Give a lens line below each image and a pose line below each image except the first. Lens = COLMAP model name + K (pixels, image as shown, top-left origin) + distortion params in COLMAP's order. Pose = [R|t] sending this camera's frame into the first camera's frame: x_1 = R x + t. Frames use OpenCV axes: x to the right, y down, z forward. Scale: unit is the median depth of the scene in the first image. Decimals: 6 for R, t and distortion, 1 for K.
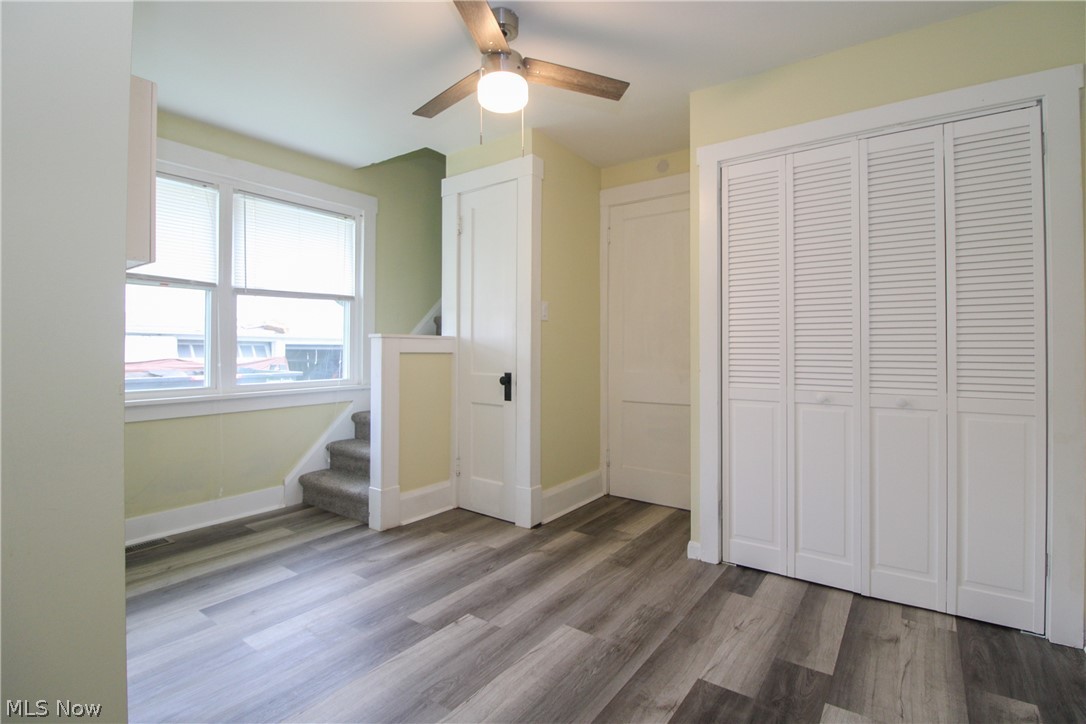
lens RADIAL K [[512.5, 0, 544.6], [0, 512.5, 358.1], [0, 0, 1]] dist [-0.003563, -0.010092]
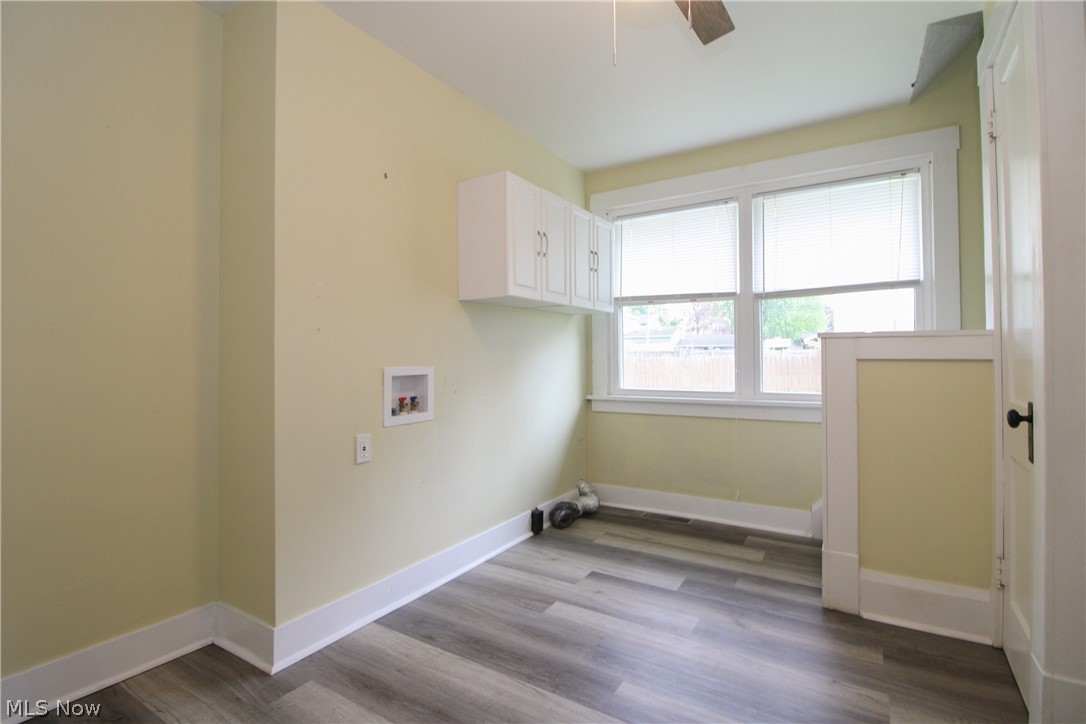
lens RADIAL K [[512.5, 0, 538.7], [0, 512.5, 352.9], [0, 0, 1]] dist [-0.003563, -0.010092]
pose [[0.065594, -0.008808, -0.997807, 0.367772], [-0.010621, 0.999898, -0.009525, -0.008587], [0.997790, 0.011223, 0.065494, 0.537132]]
